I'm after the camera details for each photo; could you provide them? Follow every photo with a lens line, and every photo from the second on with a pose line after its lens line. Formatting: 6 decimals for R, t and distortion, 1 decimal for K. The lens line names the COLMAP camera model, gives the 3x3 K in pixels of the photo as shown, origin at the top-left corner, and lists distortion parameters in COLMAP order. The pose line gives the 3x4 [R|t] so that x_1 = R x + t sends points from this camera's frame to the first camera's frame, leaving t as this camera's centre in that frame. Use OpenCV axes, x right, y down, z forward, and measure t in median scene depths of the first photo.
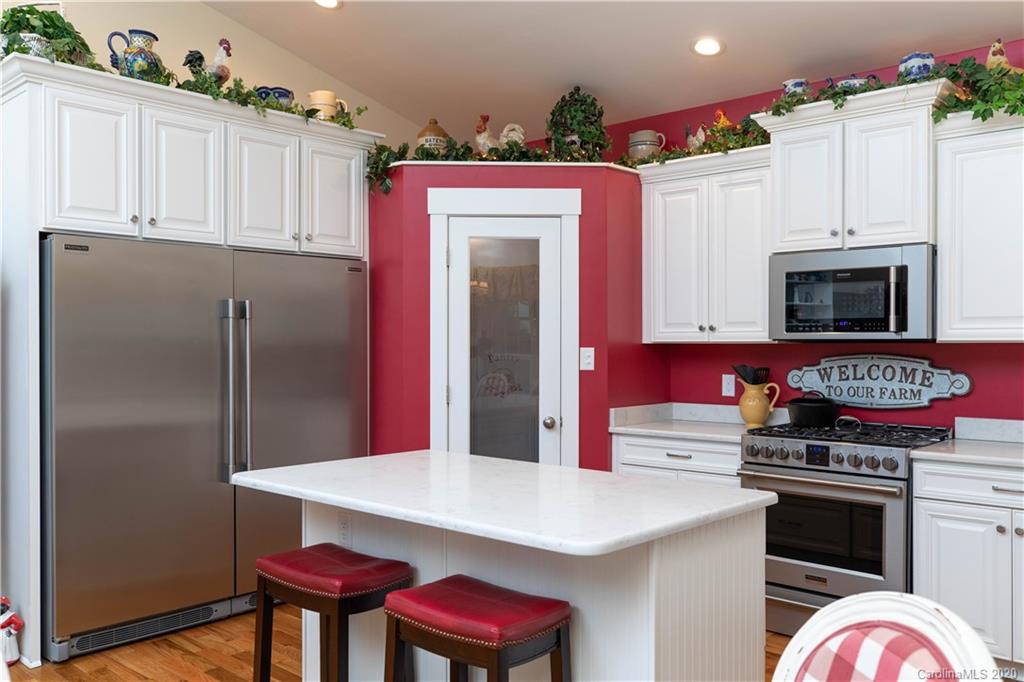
lens RADIAL K [[863.3, 0, 509.7], [0, 863.3, 346.6], [0, 0, 1]] dist [-0.002304, 0.003415]
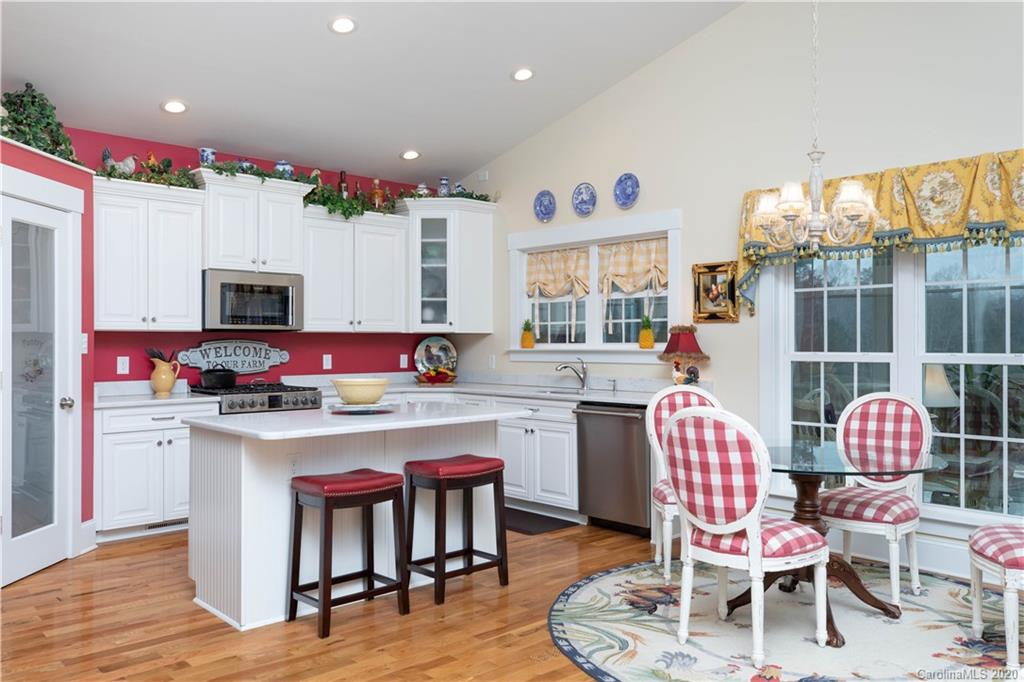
lens RADIAL K [[799.4, 0, 512.4], [0, 799.4, 341.5], [0, 0, 1]] dist [-0.012306, 0.013012]
pose [[0.076784, 0.000990, 0.997047, -0.997502], [0.005381, 0.999985, -0.001407, 0.017680], [-0.997033, 0.005473, 0.076777, 0.411060]]
